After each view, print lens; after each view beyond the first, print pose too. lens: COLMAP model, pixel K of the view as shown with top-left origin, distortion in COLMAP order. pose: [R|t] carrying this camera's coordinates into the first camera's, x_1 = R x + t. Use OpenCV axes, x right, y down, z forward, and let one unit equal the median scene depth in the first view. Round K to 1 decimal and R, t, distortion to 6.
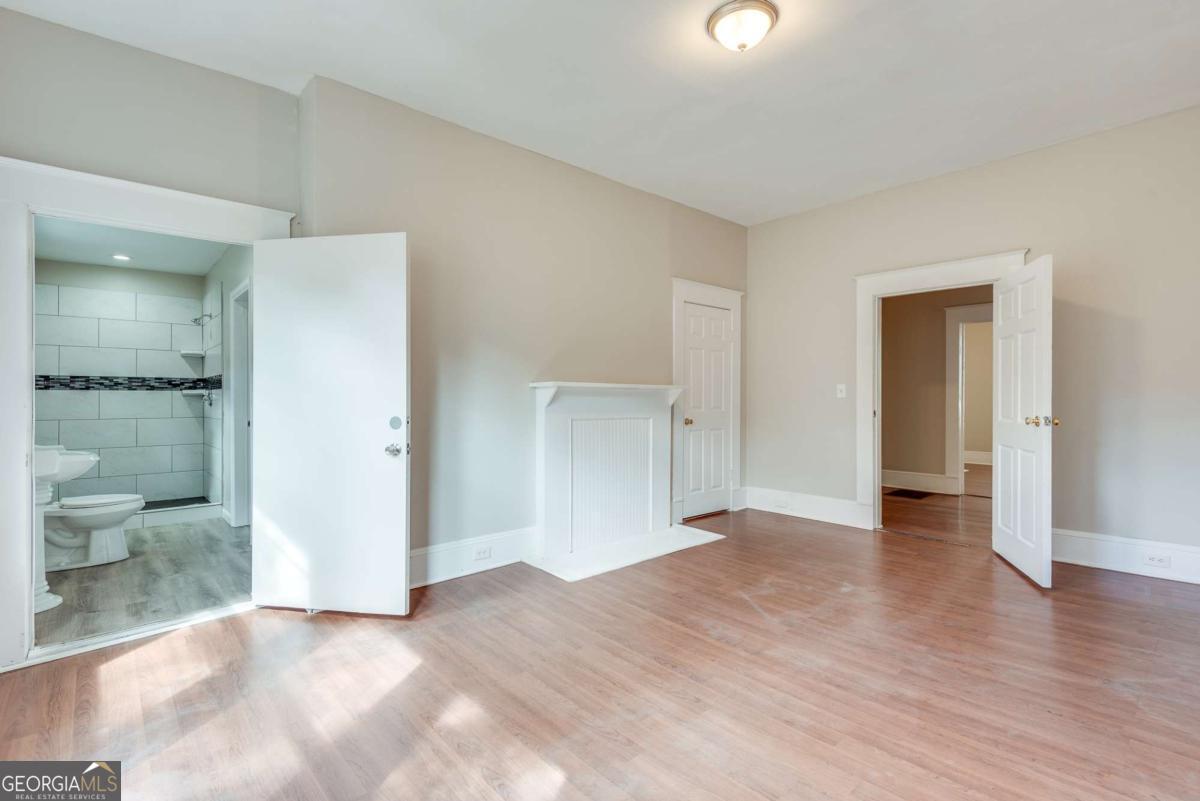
lens RADIAL K [[561.6, 0, 615.8], [0, 561.6, 410.4], [0, 0, 1]] dist [-0.000581, -0.000557]
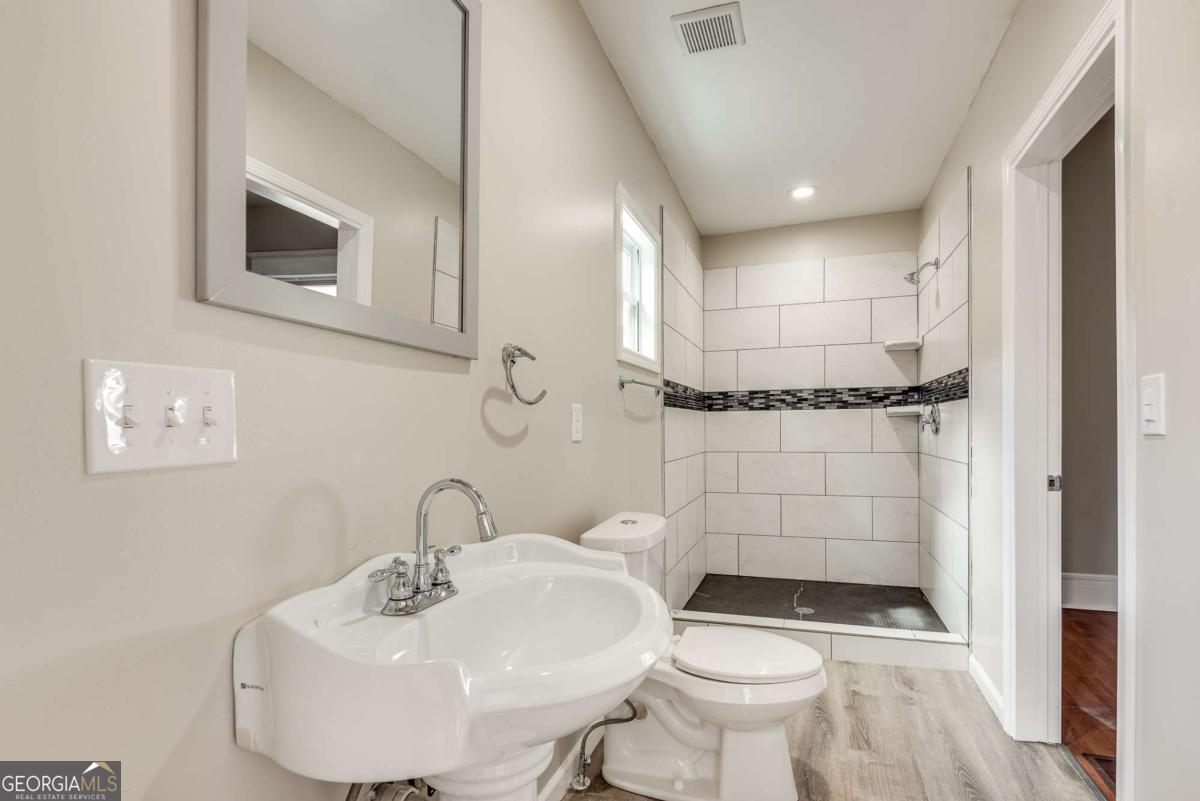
lens RADIAL K [[561.6, 0, 615.8], [0, 561.6, 410.4], [0, 0, 1]] dist [-0.000581, -0.000557]
pose [[0.467960, -0.026032, -0.883366, -0.396572], [-0.007010, 0.999425, -0.033166, -0.011135], [0.883722, 0.021713, 0.467509, 0.486203]]
